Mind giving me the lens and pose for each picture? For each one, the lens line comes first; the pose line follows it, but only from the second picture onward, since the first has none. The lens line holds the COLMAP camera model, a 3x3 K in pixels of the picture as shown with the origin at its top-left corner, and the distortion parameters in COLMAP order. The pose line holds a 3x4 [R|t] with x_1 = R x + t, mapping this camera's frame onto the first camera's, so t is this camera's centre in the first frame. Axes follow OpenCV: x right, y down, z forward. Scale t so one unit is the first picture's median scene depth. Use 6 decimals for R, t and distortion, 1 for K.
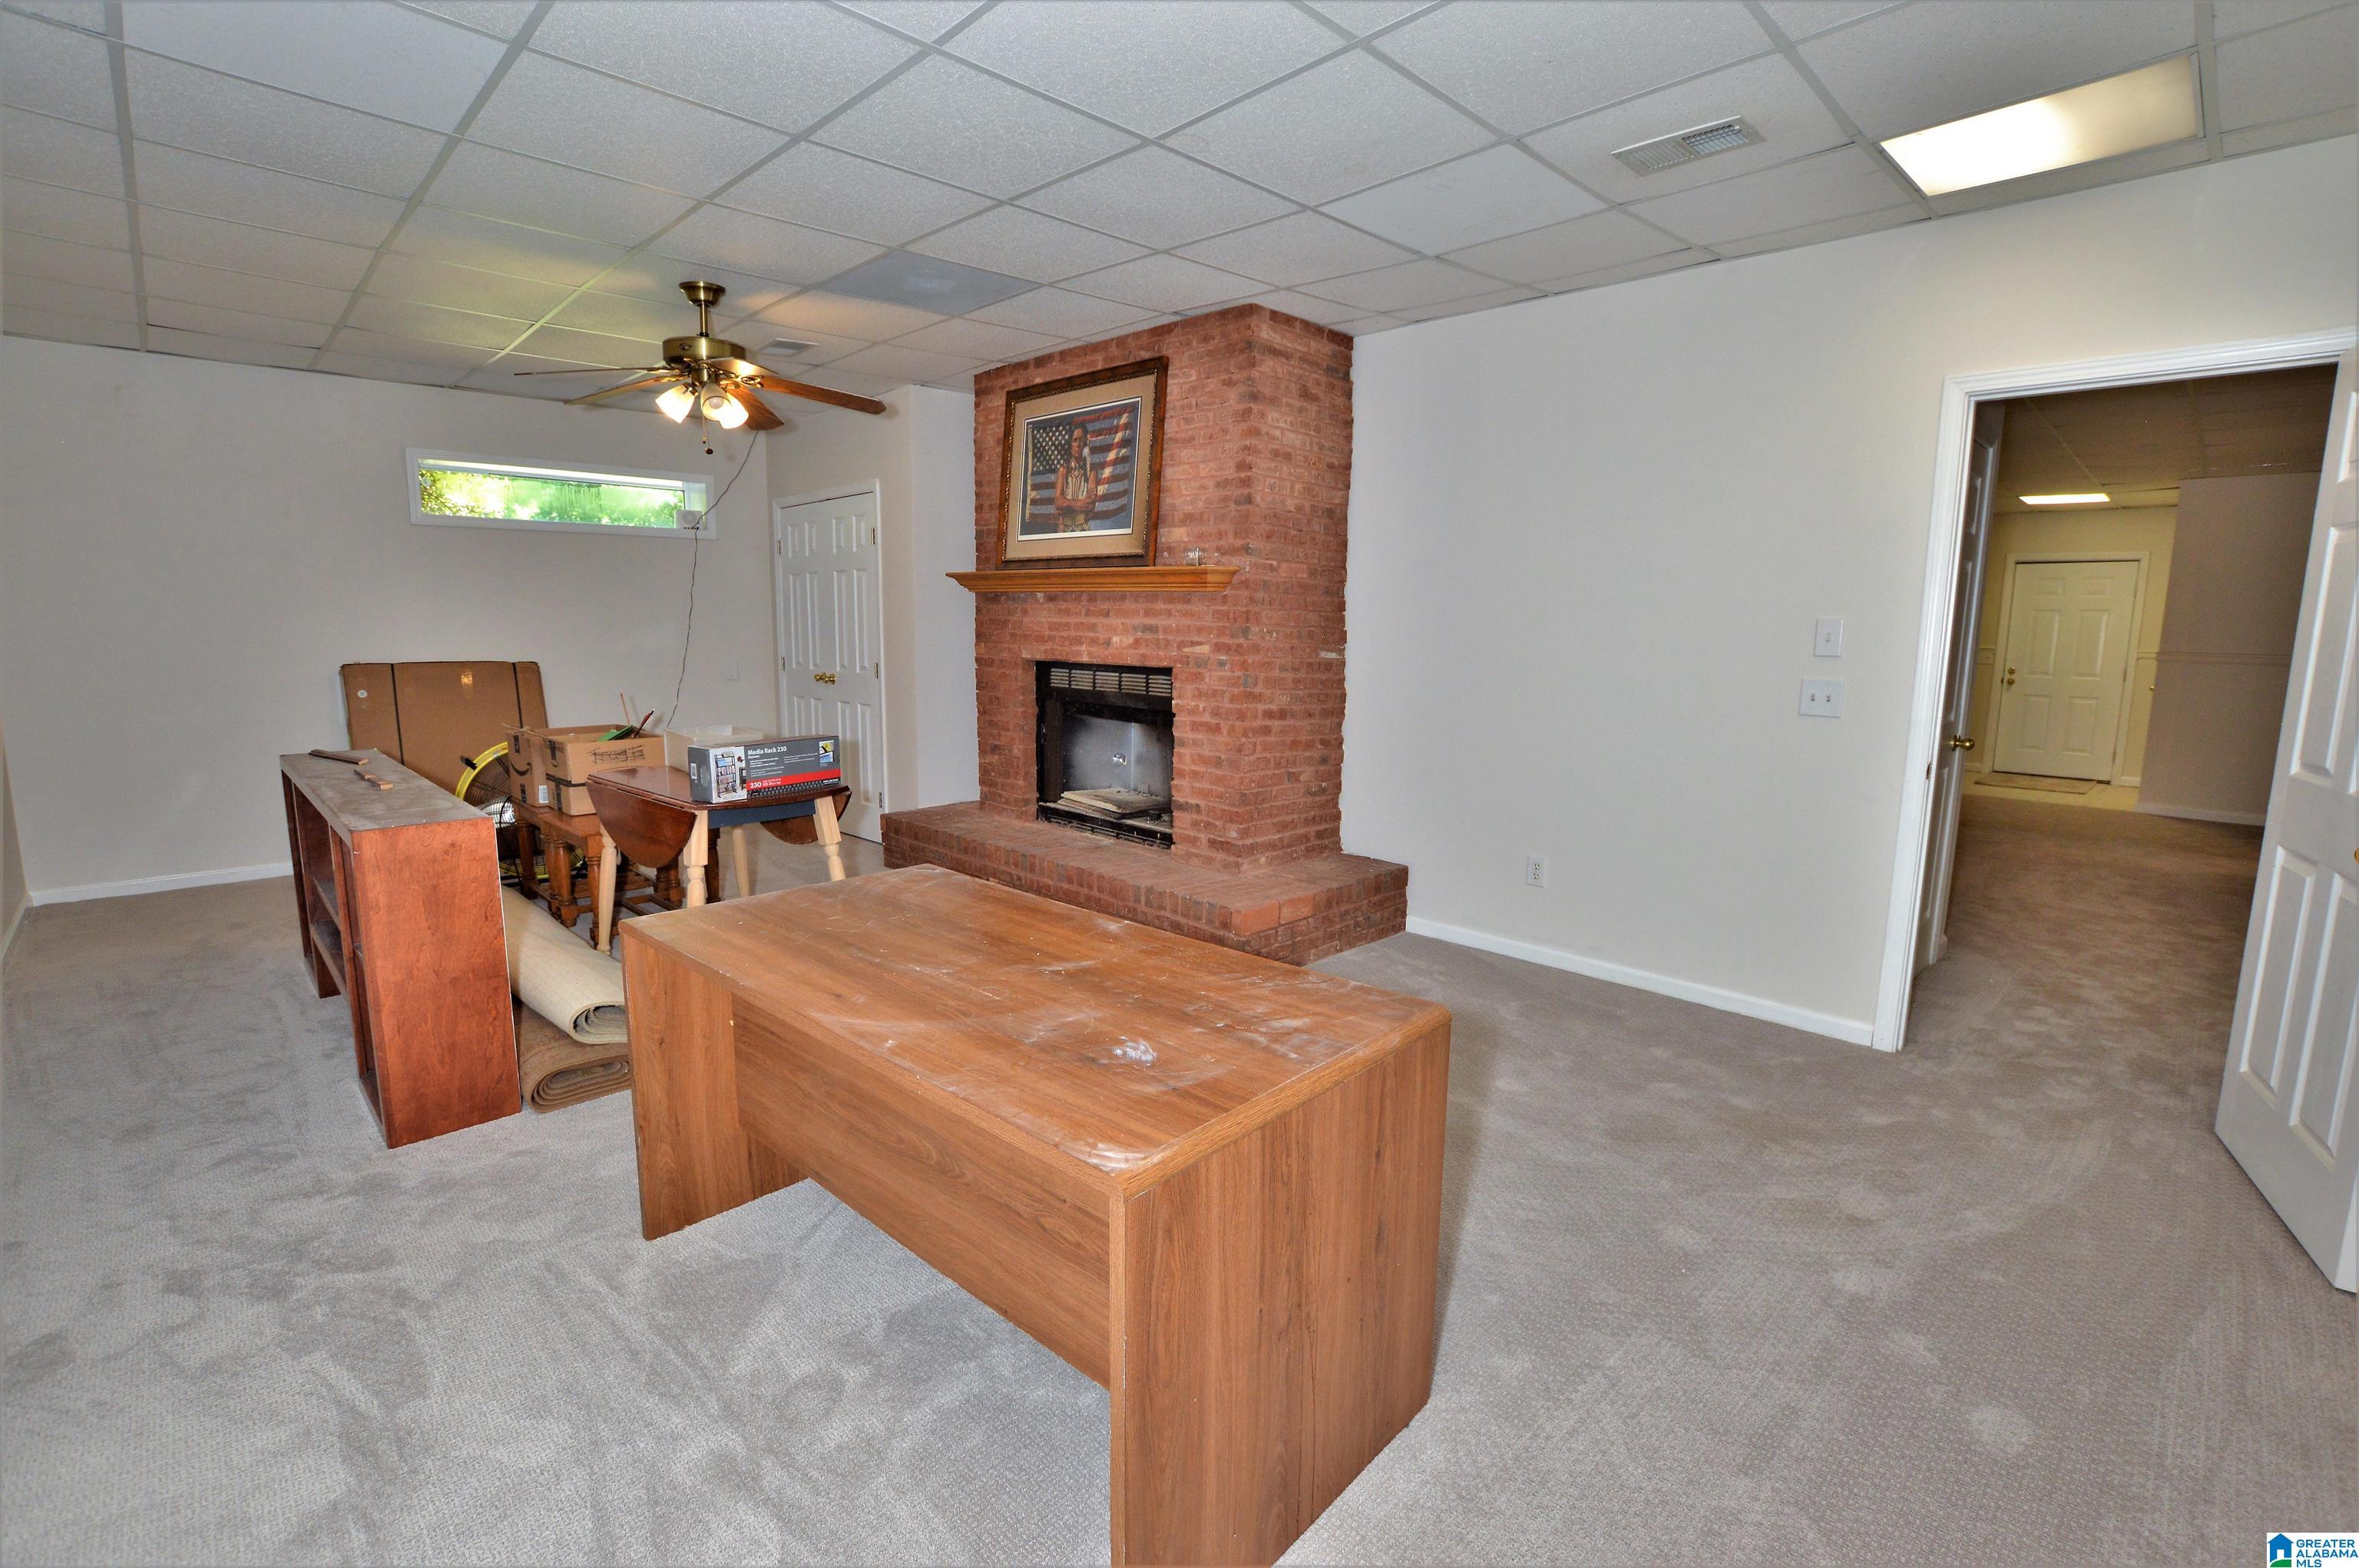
lens RADIAL K [[1077.0, 0, 1179.5], [0, 1077.0, 784.0], [0, 0, 1]] dist [-0.069325, 0.000167]
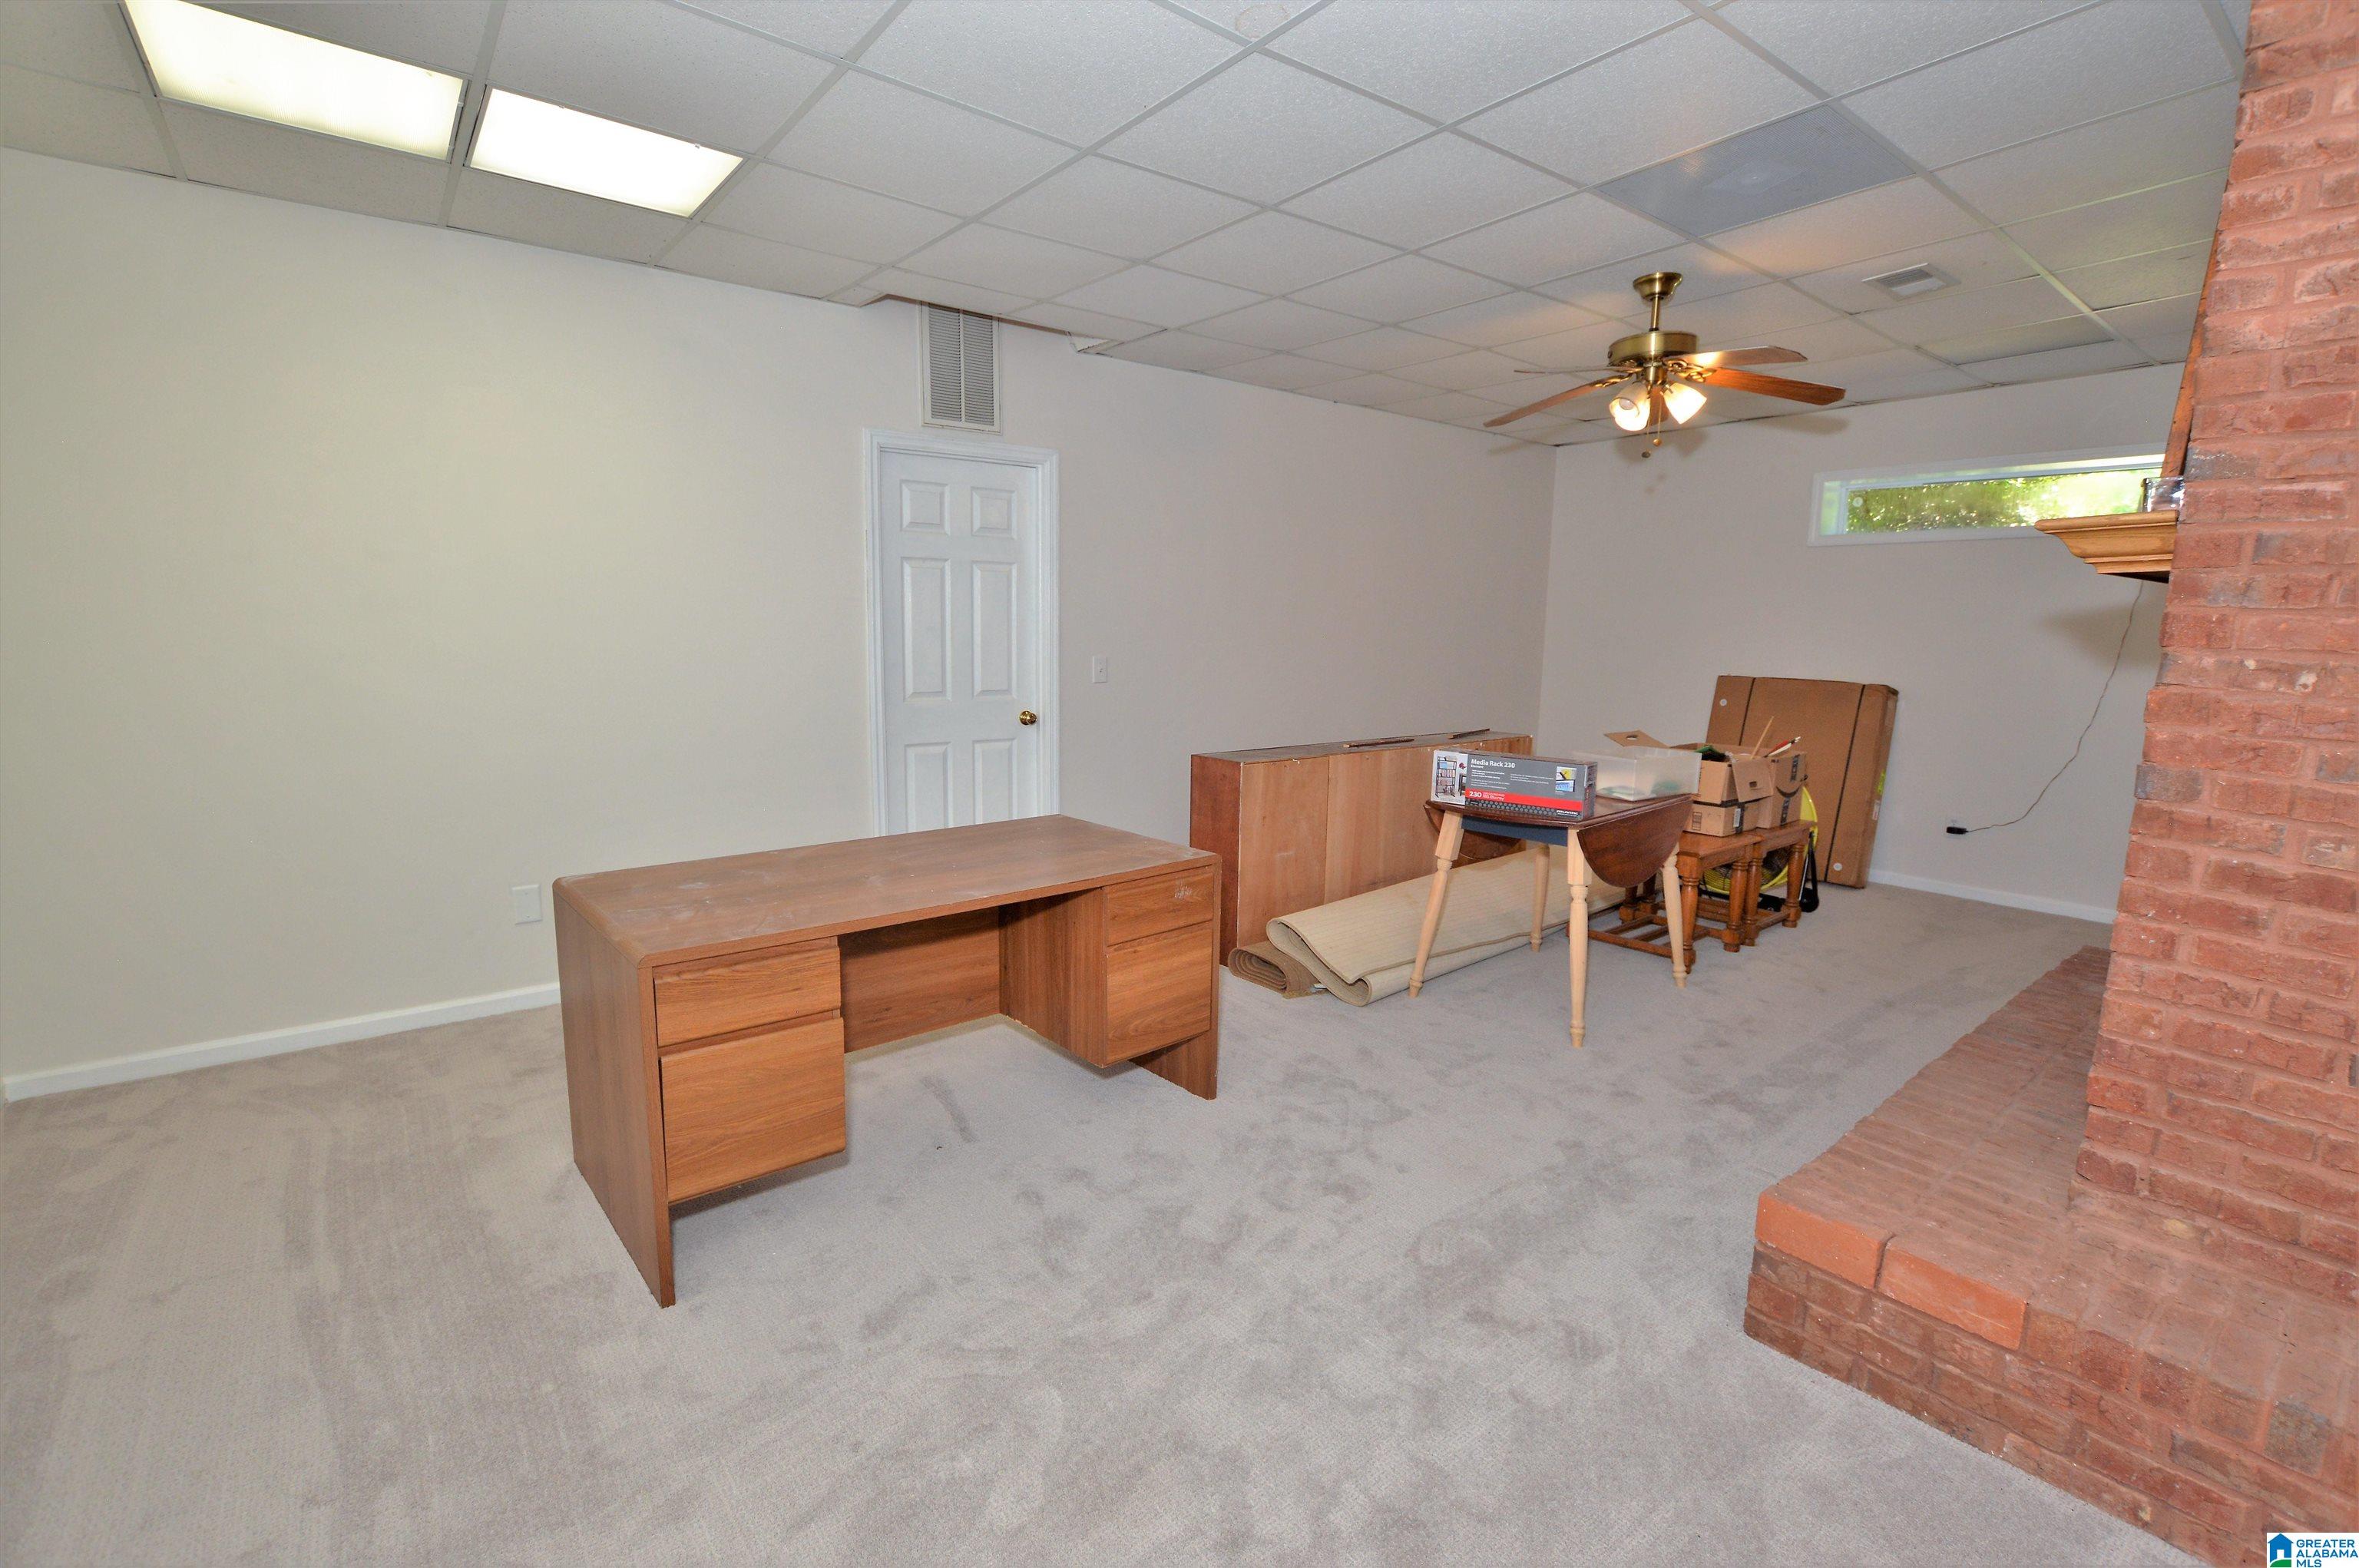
lens RADIAL K [[1058.2, 0, 1174.6], [0, 1058.2, 782.0], [0, 0, 1]] dist [-0.025985, 0.000624]
pose [[-0.121908, 0.131253, -0.983825, 0.573638], [-0.166886, 0.974395, 0.150675, -0.105191], [0.978411, 0.182555, -0.096882, 0.752795]]
